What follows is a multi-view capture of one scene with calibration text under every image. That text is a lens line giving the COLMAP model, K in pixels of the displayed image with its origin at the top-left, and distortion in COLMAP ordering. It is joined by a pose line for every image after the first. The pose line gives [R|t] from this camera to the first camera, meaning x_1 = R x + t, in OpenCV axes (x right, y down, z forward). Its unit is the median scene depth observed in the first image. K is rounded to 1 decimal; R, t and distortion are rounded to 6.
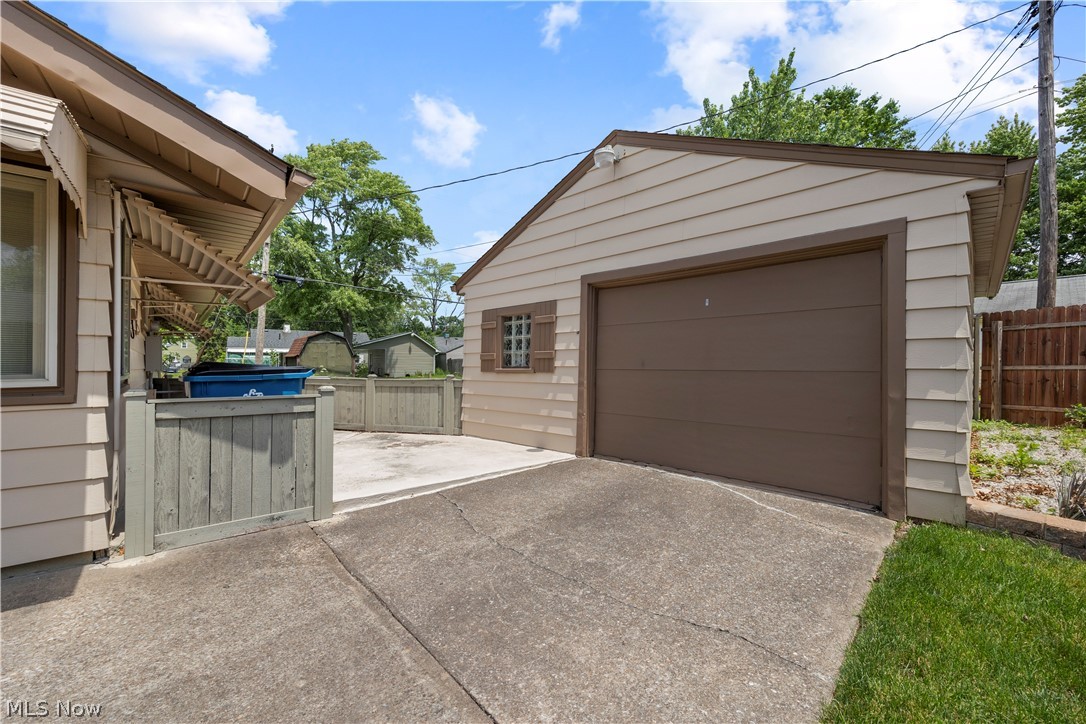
lens RADIAL K [[443.9, 0, 541.2], [0, 443.9, 369.4], [0, 0, 1]] dist [0.003332, 0.000301]
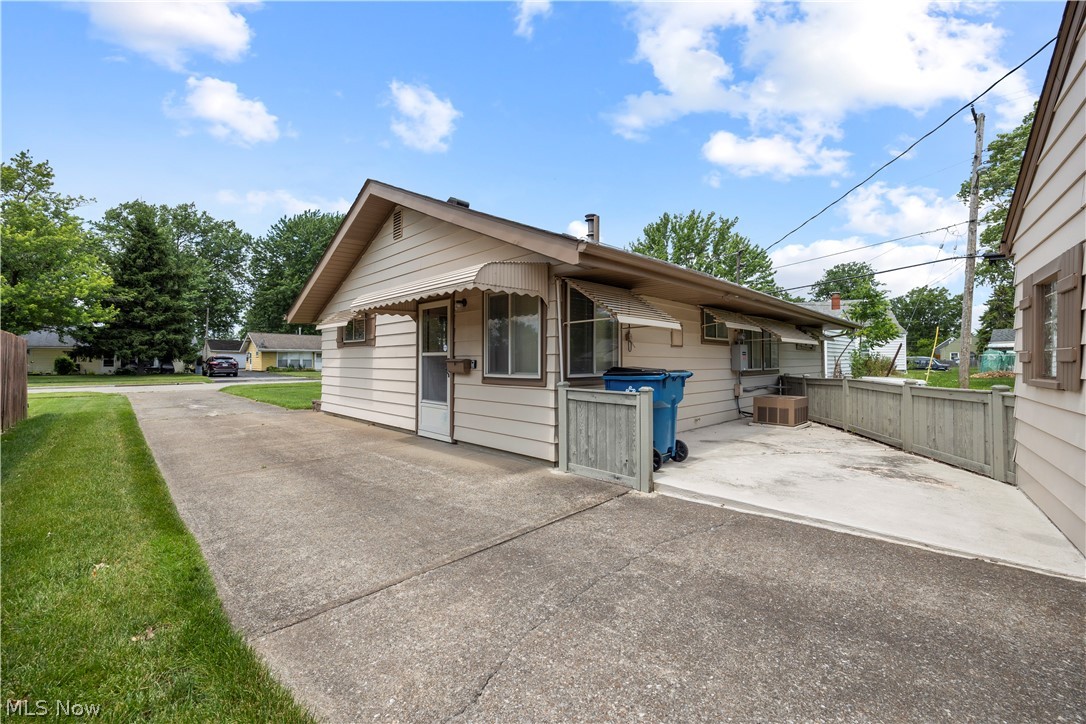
lens RADIAL K [[433.2, 0, 543.0], [0, 433.2, 362.0], [0, 0, 1]] dist [0.003216, 0.000268]
pose [[0.082233, 0.001794, -0.996612, 0.854744], [-0.009260, 0.999957, 0.001036, -0.038012], [0.996570, 0.009144, 0.082246, 0.723941]]
